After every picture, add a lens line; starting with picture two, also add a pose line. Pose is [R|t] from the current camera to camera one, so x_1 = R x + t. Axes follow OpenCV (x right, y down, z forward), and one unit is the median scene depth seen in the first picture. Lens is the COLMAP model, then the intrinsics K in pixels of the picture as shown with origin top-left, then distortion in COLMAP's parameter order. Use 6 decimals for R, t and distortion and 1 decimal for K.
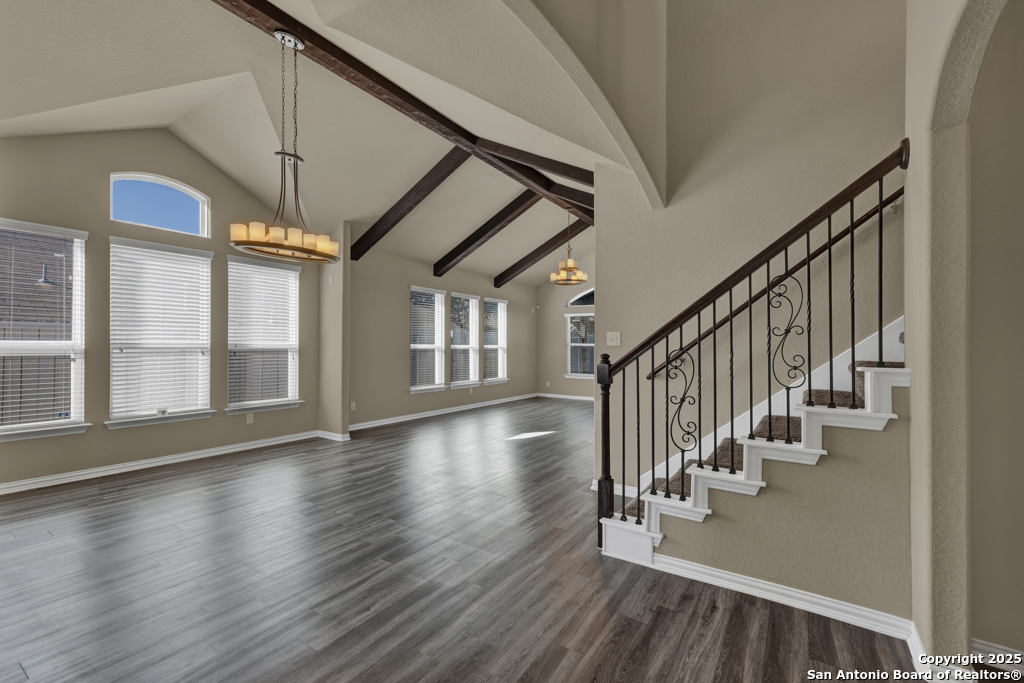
lens RADIAL K [[434.9, 0, 507.1], [0, 434.9, 345.1], [0, 0, 1]] dist [-0.018412, 0.004216]
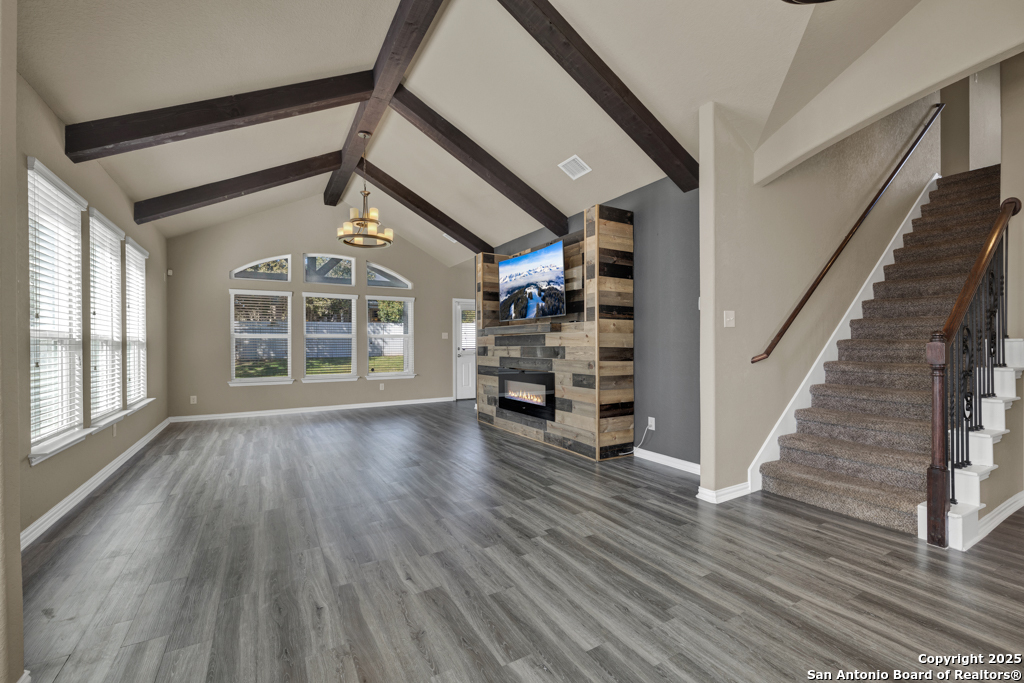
lens RADIAL K [[422.5, 0, 506.2], [0, 422.5, 337.6], [0, 0, 1]] dist [-0.004394, 0.000242]
pose [[0.443566, 0.009450, 0.896192, -0.459182], [0.004111, 0.999912, -0.012579, 0.019651], [-0.896232, 0.009264, 0.443488, 0.662541]]
